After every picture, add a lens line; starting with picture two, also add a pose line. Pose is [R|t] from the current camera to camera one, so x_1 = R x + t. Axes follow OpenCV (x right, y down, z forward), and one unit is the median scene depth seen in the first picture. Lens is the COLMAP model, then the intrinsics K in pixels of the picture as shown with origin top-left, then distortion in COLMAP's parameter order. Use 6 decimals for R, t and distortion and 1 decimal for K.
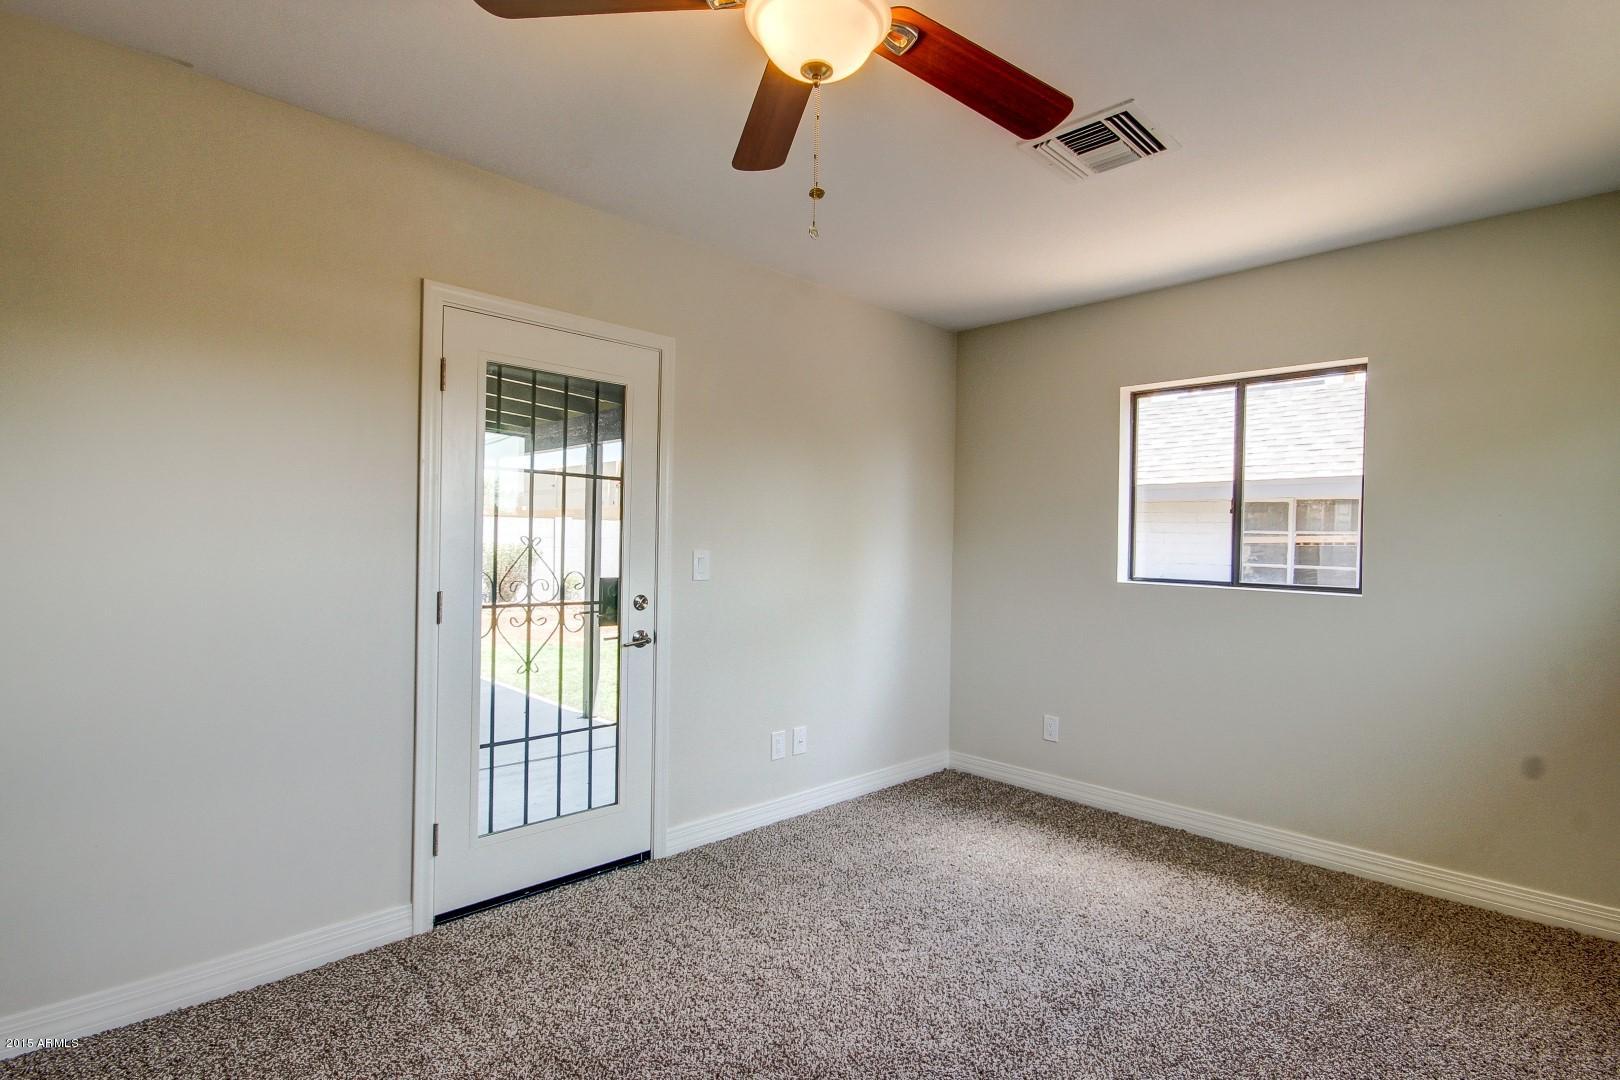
lens RADIAL K [[756.0, 0, 813.0], [0, 756.0, 549.0], [0, 0, 1]] dist [0.002967, -0.007617]
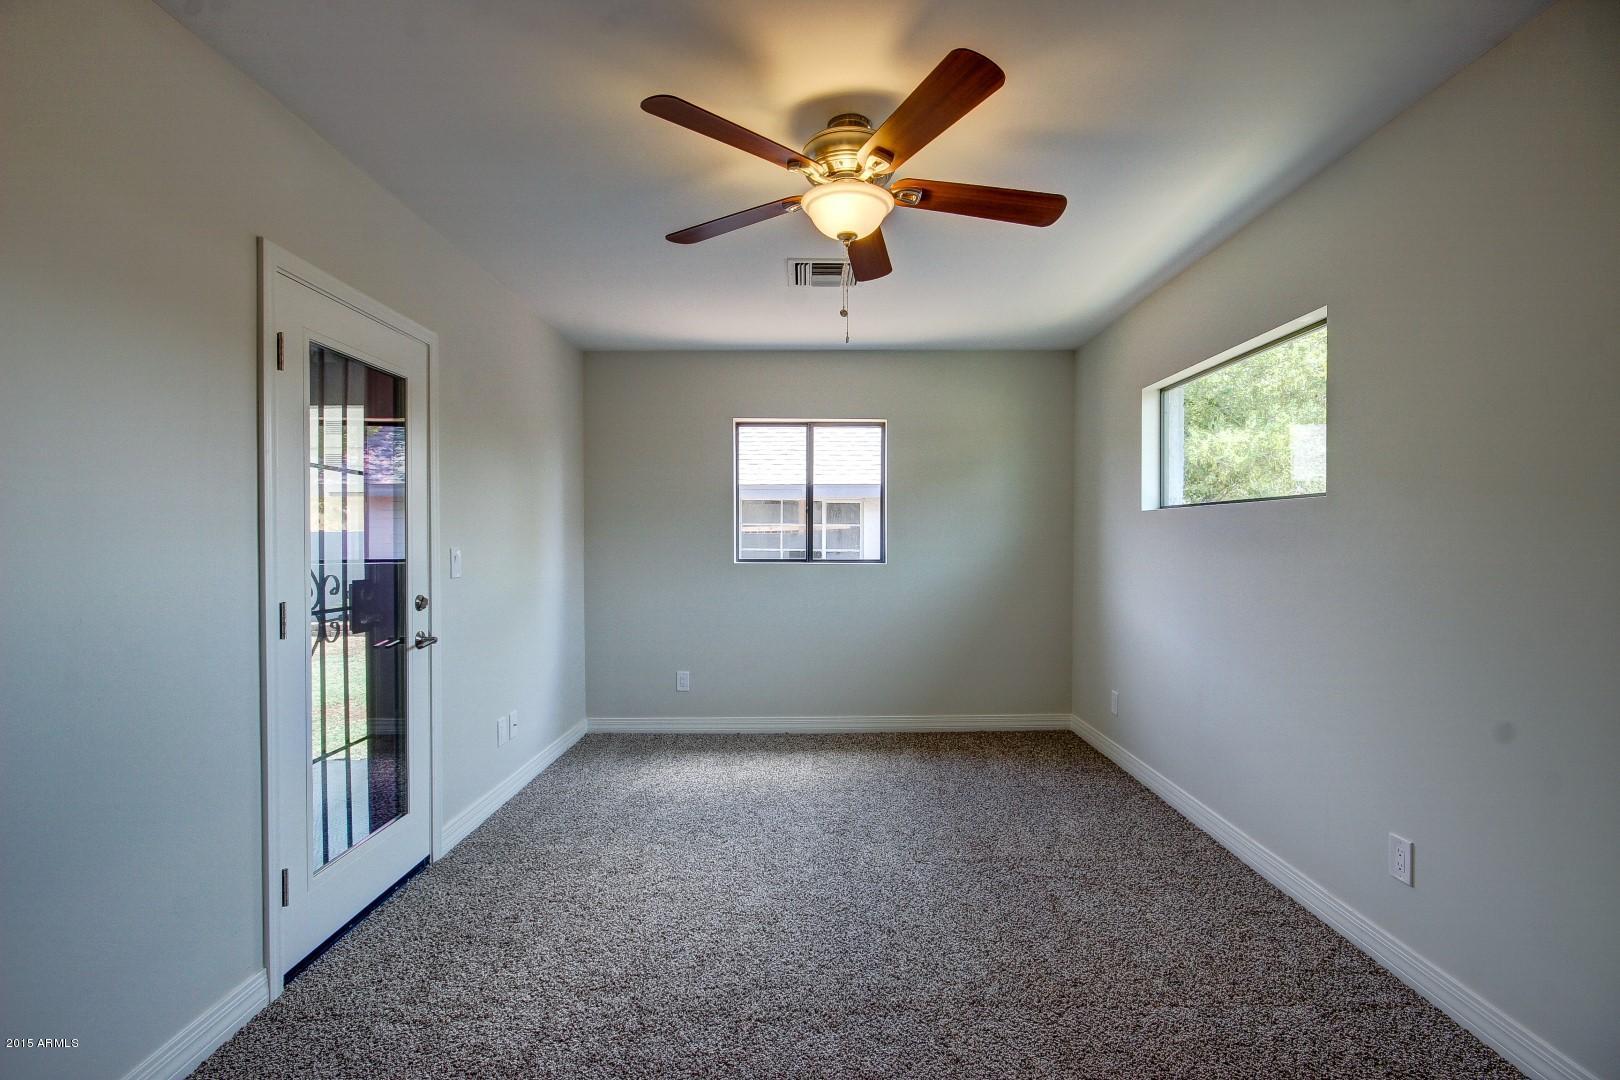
lens RADIAL K [[756.0, 0, 806.0], [0, 756.0, 544.5], [0, 0, 1]] dist [0.002967, -0.007617]
pose [[0.700633, -0.026076, 0.713045, -0.560991], [0.012549, 0.999628, 0.024226, -0.020486], [-0.713412, -0.008025, 0.700699, -0.029201]]
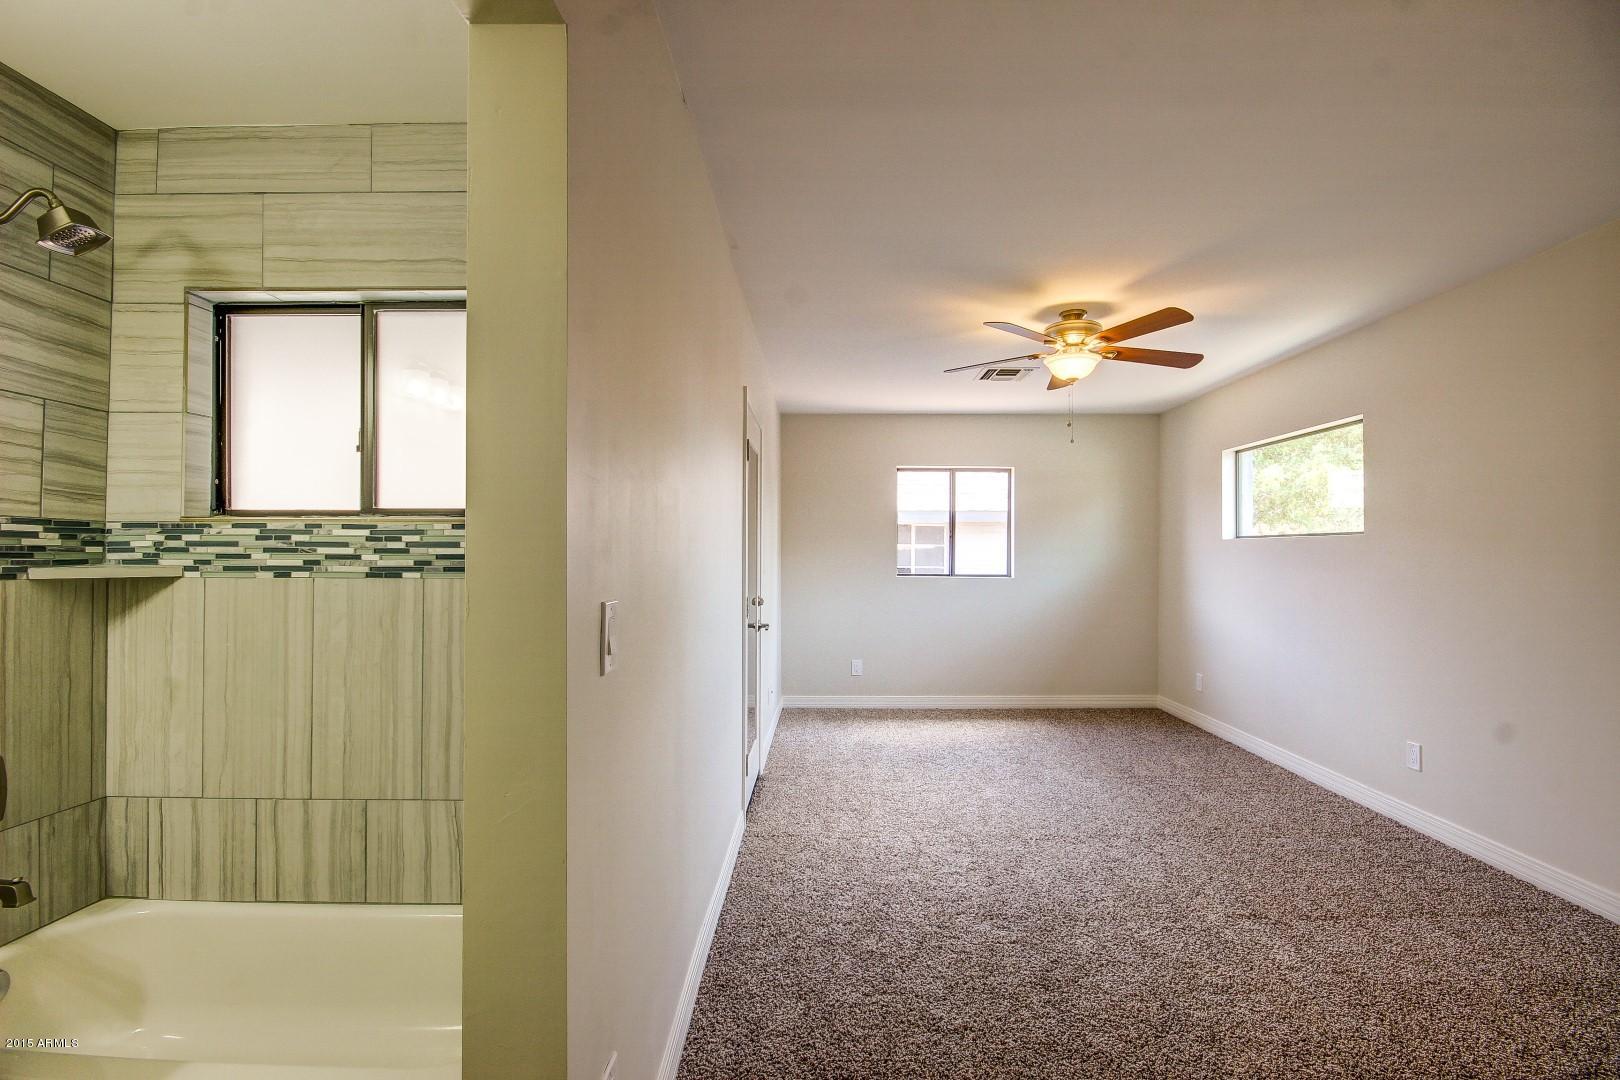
lens RADIAL K [[756.0, 0, 804.4], [0, 756.0, 544.3], [0, 0, 1]] dist [0.002967, -0.007617]
pose [[0.715355, -0.008543, 0.698709, -1.174013], [0.009560, 0.999951, 0.002439, -0.041813], [-0.698696, 0.004934, 0.715402, -0.113859]]
